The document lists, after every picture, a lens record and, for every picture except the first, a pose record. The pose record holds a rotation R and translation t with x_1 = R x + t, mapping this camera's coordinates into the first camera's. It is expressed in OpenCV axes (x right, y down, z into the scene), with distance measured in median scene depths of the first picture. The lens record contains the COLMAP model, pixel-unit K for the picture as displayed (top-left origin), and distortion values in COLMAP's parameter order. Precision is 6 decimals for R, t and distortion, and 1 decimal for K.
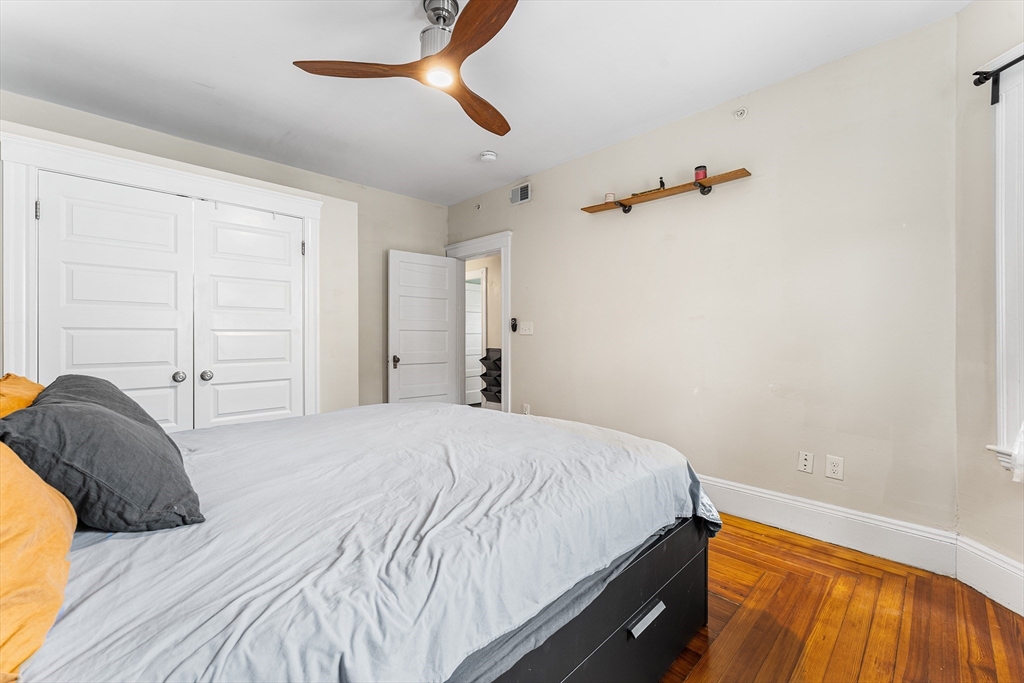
lens RADIAL K [[418.3, 0, 513.3], [0, 418.3, 336.9], [0, 0, 1]] dist [-0.006495, 0.000793]
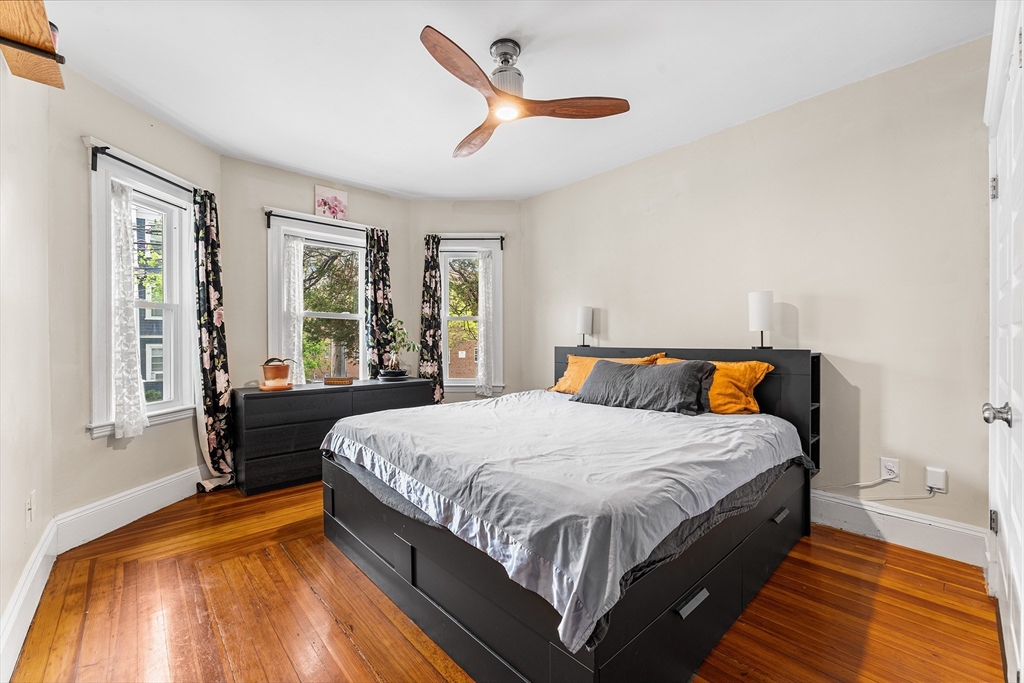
lens RADIAL K [[418.3, 0, 511.1], [0, 418.3, 342.5], [0, 0, 1]] dist [-0.006495, 0.000793]
pose [[-0.999385, 0.000619, 0.035047, -0.232578], [0.000897, 0.999968, 0.007914, -0.014482], [-0.035041, 0.007940, -0.999354, 2.156301]]
